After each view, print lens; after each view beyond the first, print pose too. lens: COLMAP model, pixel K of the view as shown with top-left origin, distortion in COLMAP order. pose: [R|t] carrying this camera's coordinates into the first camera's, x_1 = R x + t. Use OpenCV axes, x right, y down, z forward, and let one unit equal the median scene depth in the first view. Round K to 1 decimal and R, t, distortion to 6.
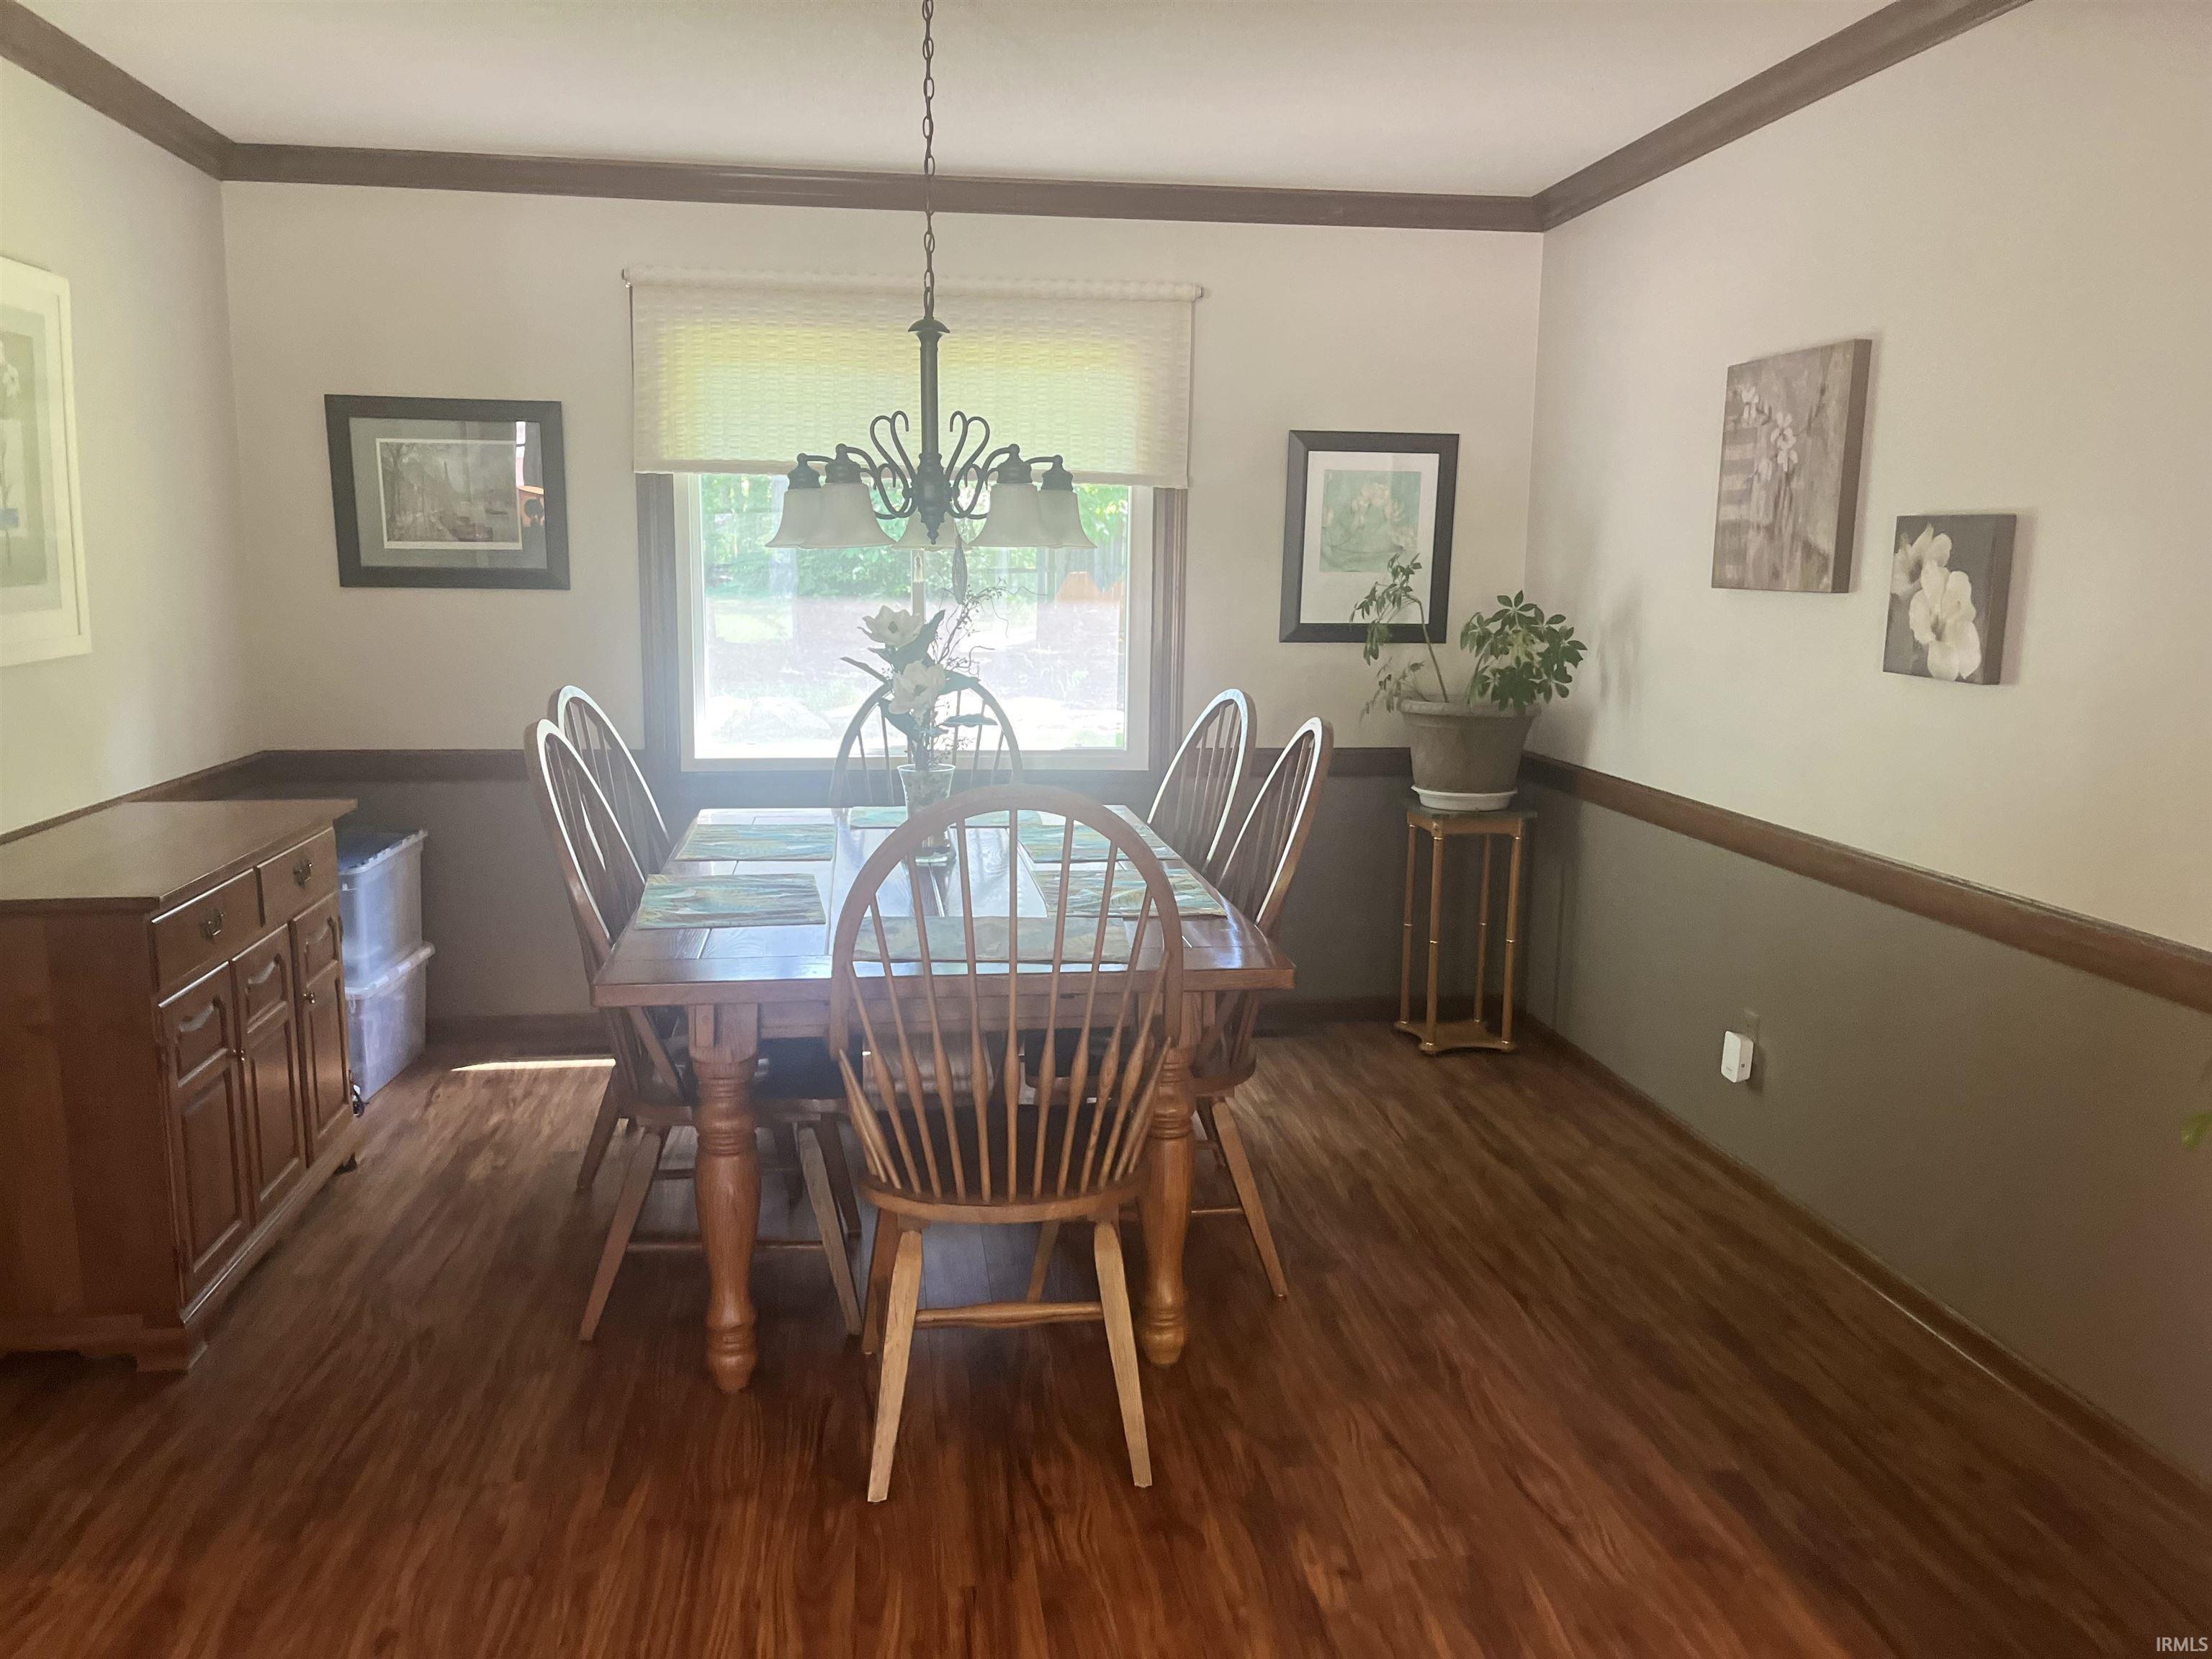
lens RADIAL K [[1684.5, 0, 1112.0], [0, 1684.5, 829.9], [0, 0, 1]] dist [0.040698, -0.035142]
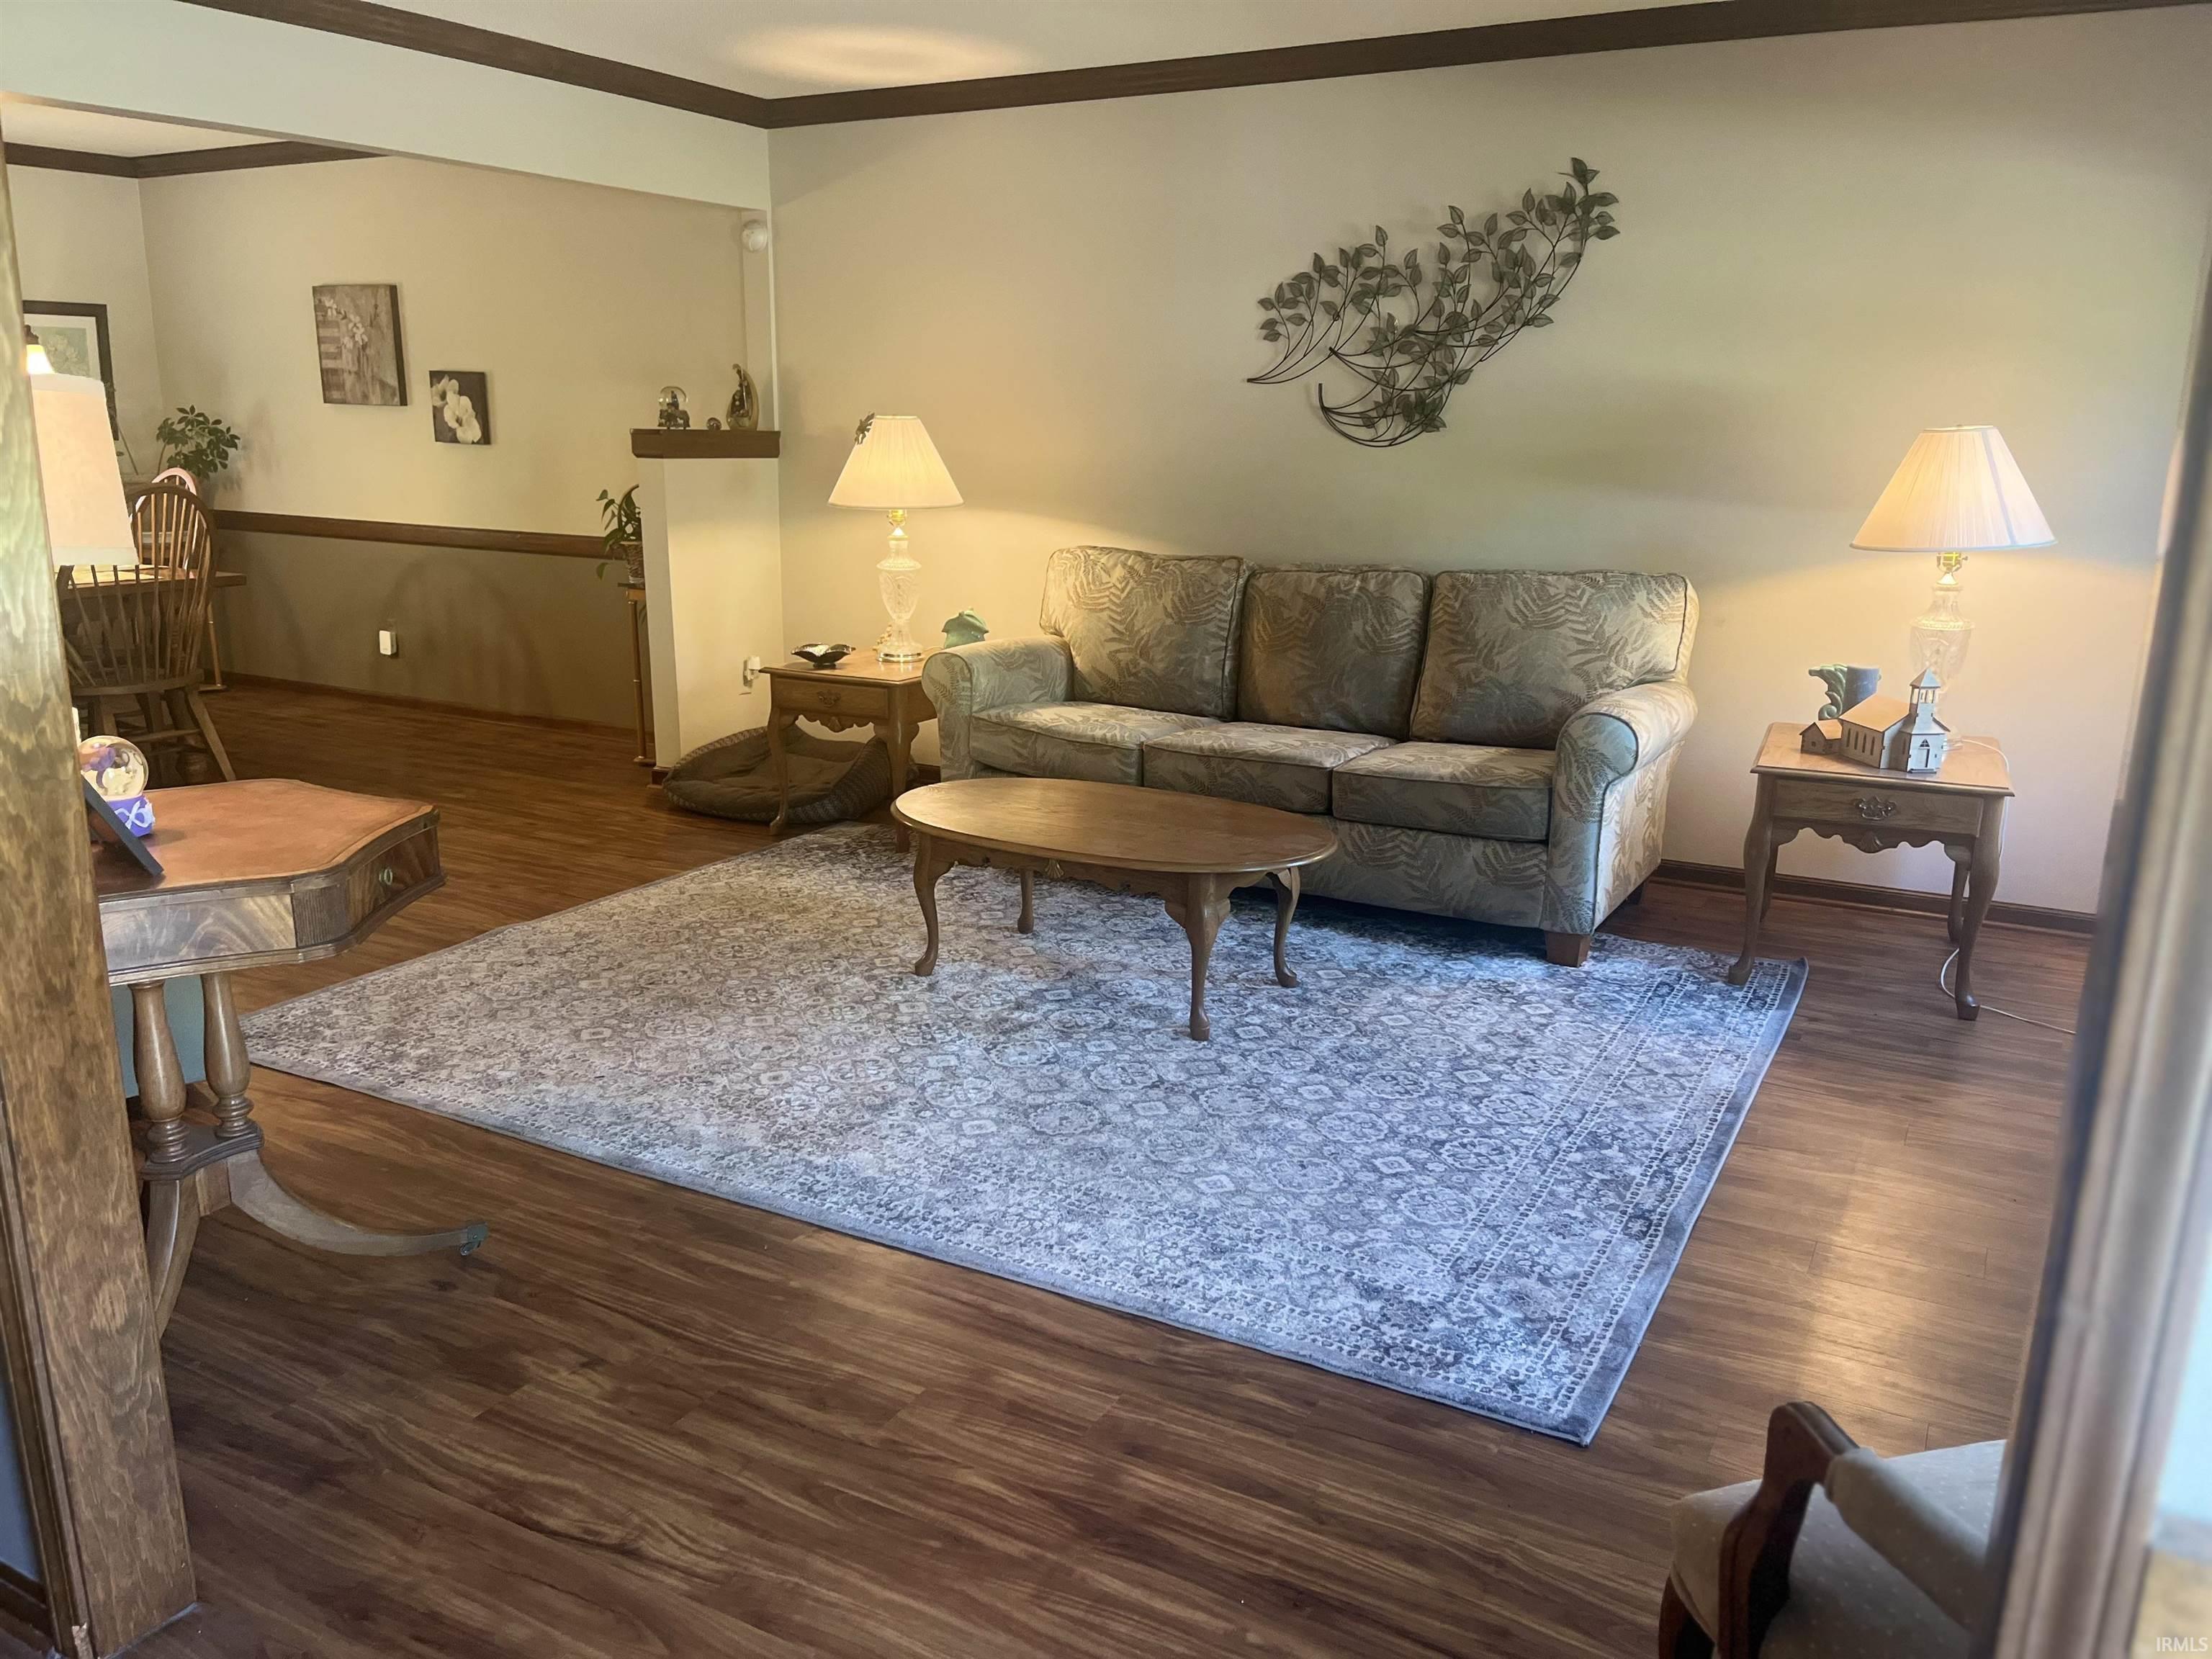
lens RADIAL K [[1684.5, 0, 1104.8], [0, 1684.5, 829.8], [0, 0, 1]] dist [0.040698, -0.035142]
pose [[0.593193, -0.201611, 0.779407, -0.776198], [0.121638, 0.979465, 0.160784, 0.139278], [-0.795818, -0.000571, 0.605536, -0.942257]]
